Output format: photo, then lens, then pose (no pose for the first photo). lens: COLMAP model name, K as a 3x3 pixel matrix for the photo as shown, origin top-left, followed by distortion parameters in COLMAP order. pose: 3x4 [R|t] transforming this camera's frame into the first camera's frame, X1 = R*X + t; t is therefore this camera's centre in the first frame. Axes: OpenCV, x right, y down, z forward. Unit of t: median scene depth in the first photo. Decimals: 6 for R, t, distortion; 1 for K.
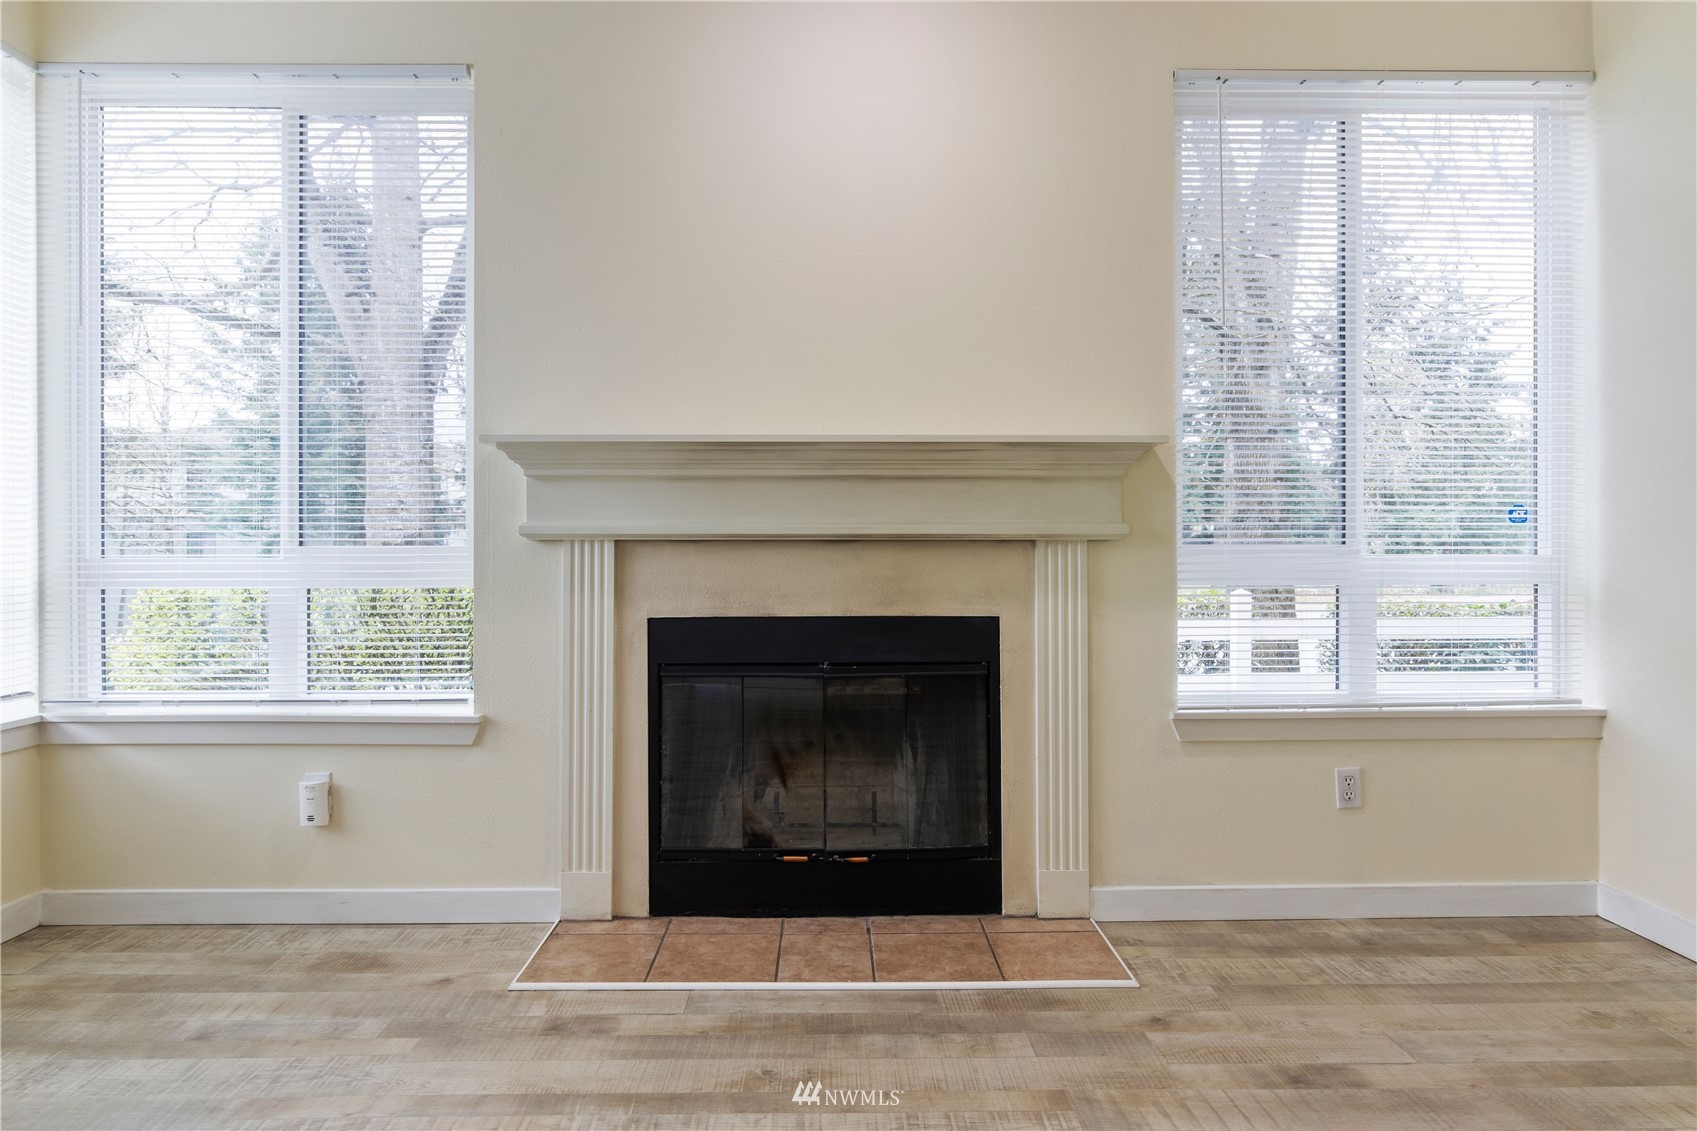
lens RADIAL K [[1000.6, 0, 837.6], [0, 1000.6, 552.9], [0, 0, 1]] dist [-0.003201, 0.000891]
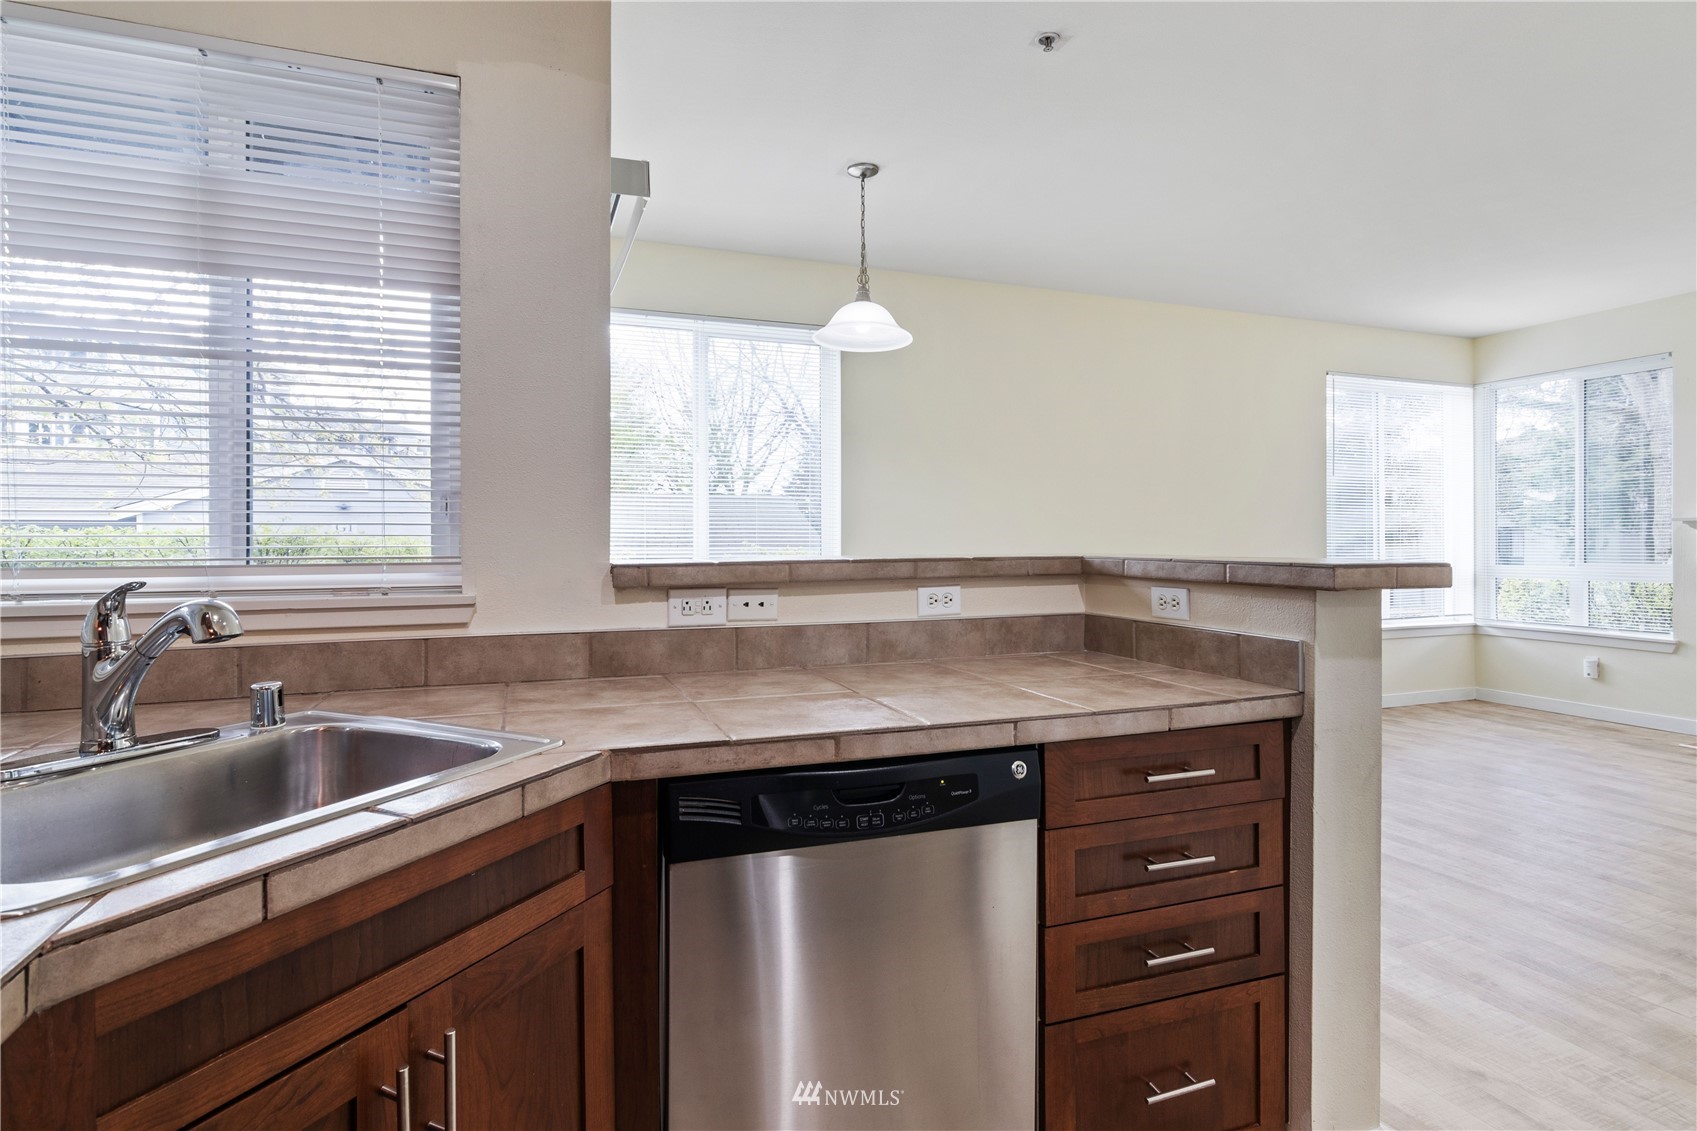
lens RADIAL K [[863.3, 0, 838.2], [0, 863.3, 541.7], [0, 0, 1]] dist [-0.000581, 0.000906]
pose [[0.338415, -0.000455, -0.940997, 0.827528], [-0.001158, 0.999999, -0.000900, -0.055238], [0.940996, 0.001394, 0.338414, -1.424500]]
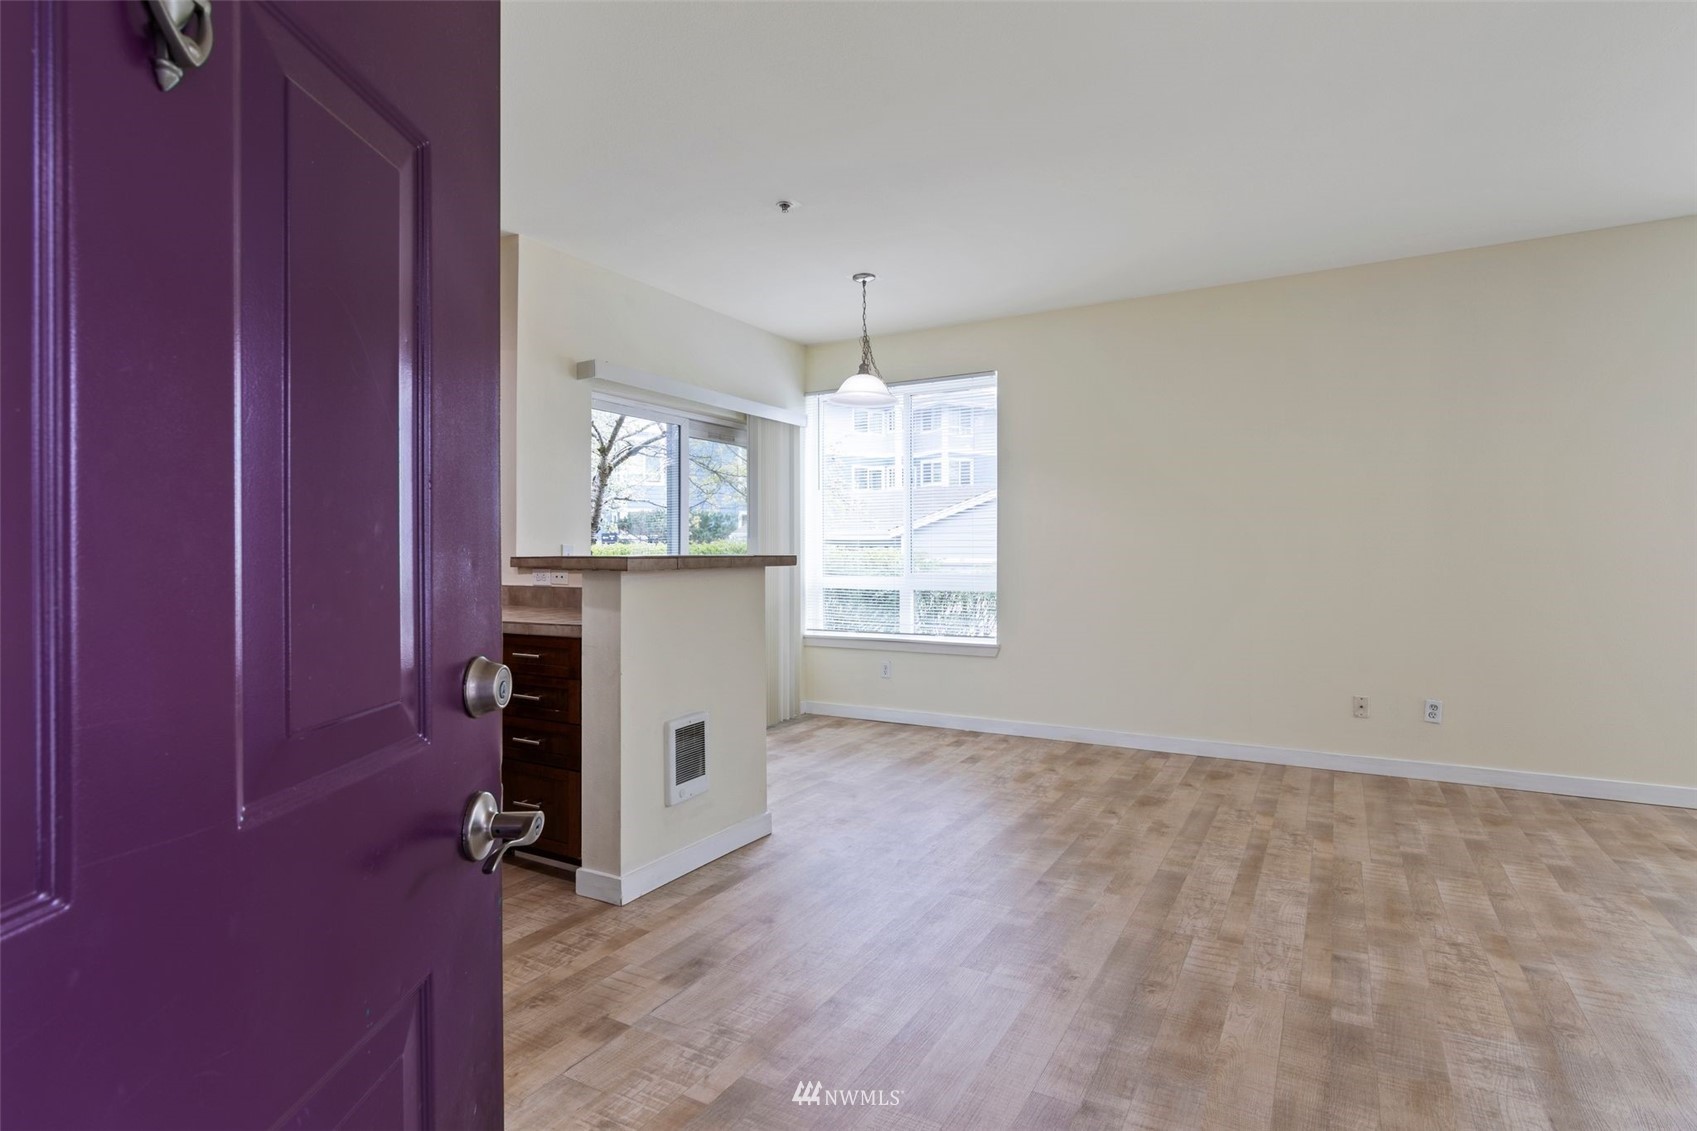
lens RADIAL K [[857.3, 0, 842.9], [0, 857.3, 553.9], [0, 0, 1]] dist [-0.001255, 0.000723]
pose [[-0.510842, -0.000898, -0.859674, 1.146360], [-0.002360, 0.999997, 0.000358, -0.045965], [0.859671, 0.002212, -0.510843, -0.122989]]
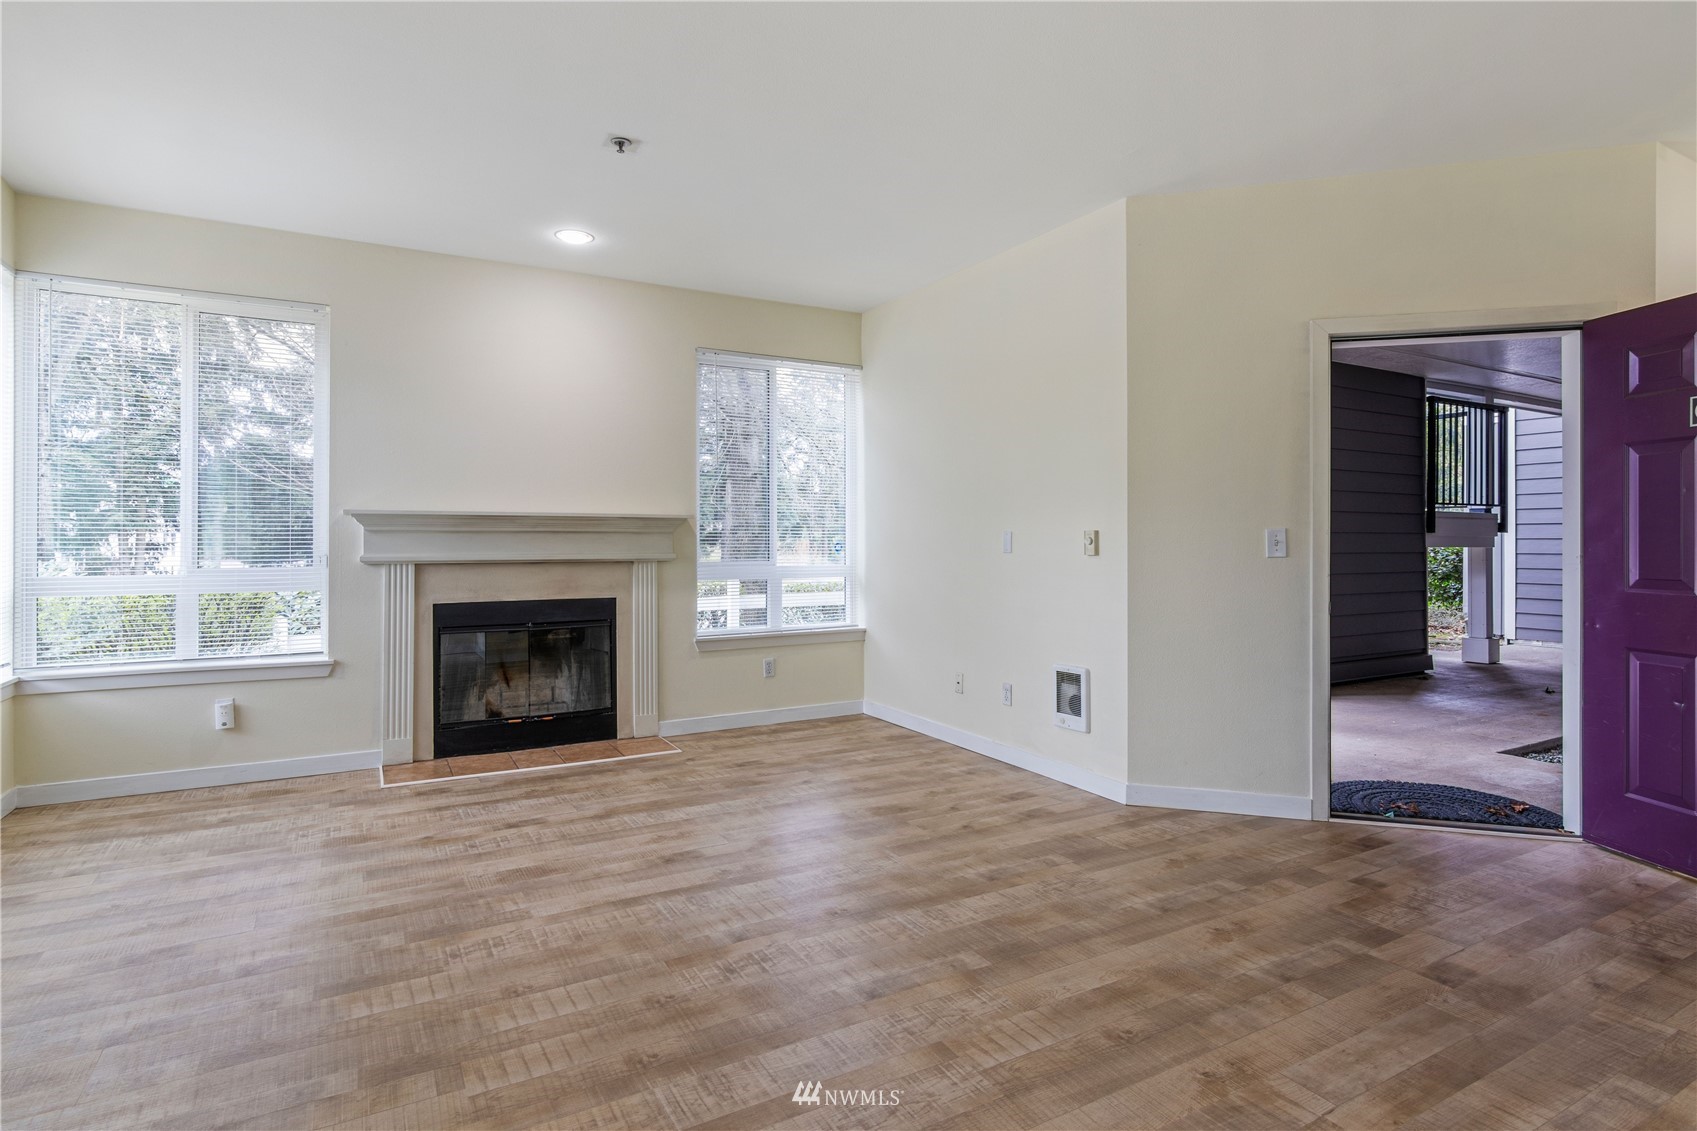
lens RADIAL K [[863.3, 0, 838.2], [0, 863.3, 541.7], [0, 0, 1]] dist [-0.000581, 0.000906]
pose [[0.881602, 0.000499, 0.471993, -0.285842], [0.000889, 0.999996, -0.002718, -0.049046], [-0.471993, 0.002816, 0.881598, -0.828405]]
